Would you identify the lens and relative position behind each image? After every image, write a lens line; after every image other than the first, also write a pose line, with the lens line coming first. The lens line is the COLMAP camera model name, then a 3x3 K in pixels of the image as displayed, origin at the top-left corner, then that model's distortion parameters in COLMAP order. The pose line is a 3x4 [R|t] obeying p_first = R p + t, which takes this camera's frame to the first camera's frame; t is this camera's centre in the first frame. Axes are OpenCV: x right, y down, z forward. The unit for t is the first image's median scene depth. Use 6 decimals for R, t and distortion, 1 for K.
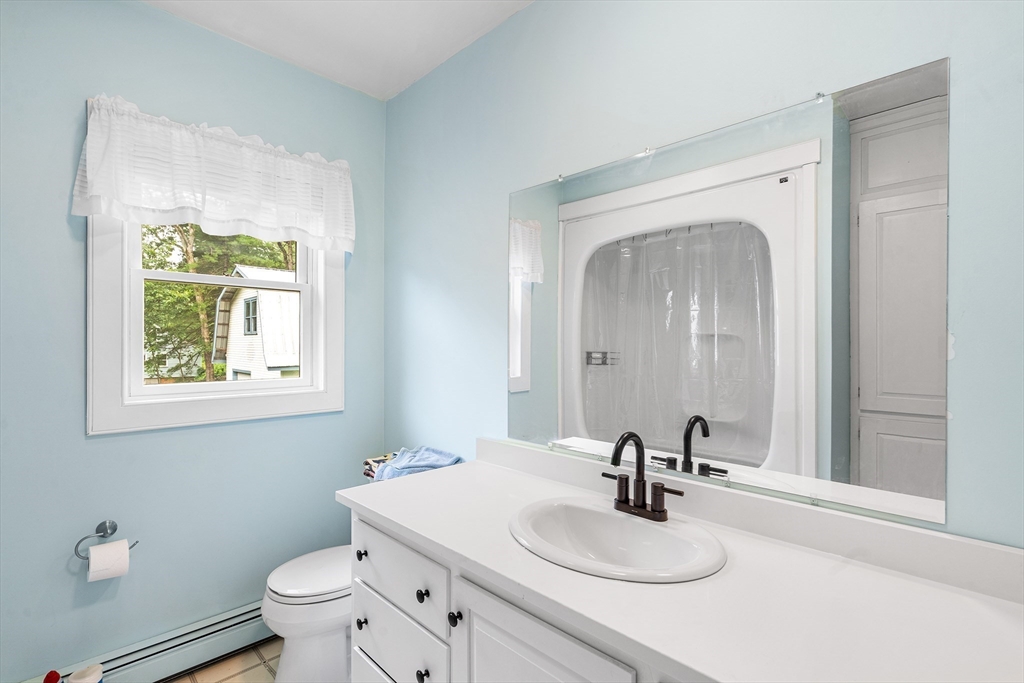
lens RADIAL K [[472.6, 0, 511.7], [0, 472.6, 342.8], [0, 0, 1]] dist [-0.009356, 0.002188]
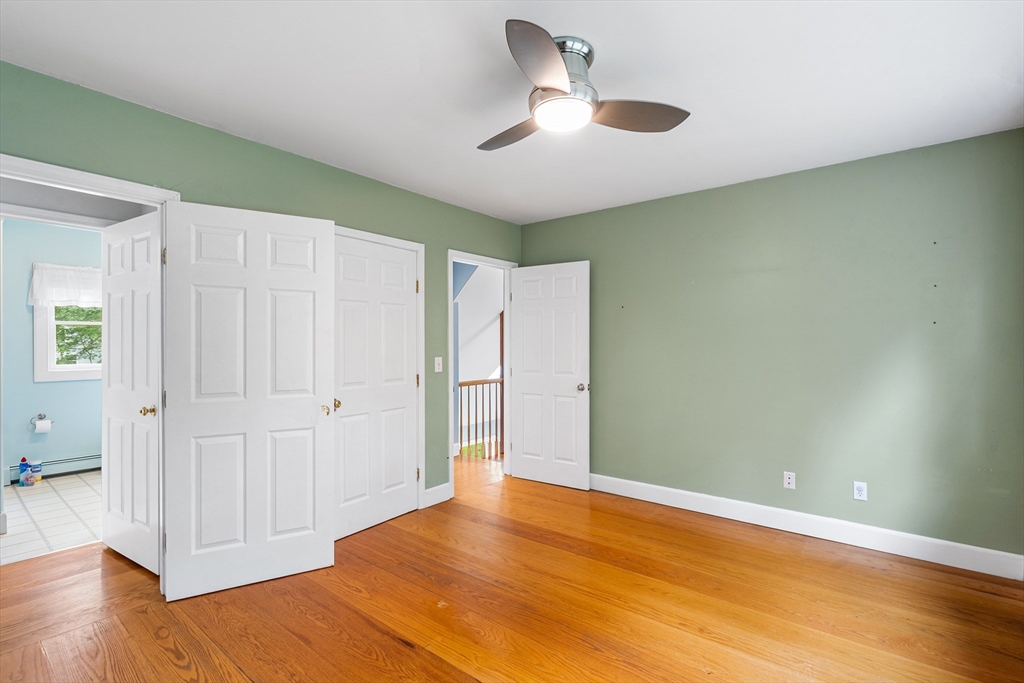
lens RADIAL K [[472.6, 0, 512.3], [0, 472.6, 344.5], [0, 0, 1]] dist [-0.009356, 0.002188]
pose [[0.993580, -0.003739, 0.113069, 1.603291], [0.002944, 0.999970, 0.007198, -0.040827], [-0.113093, -0.006819, 0.993561, -2.085560]]
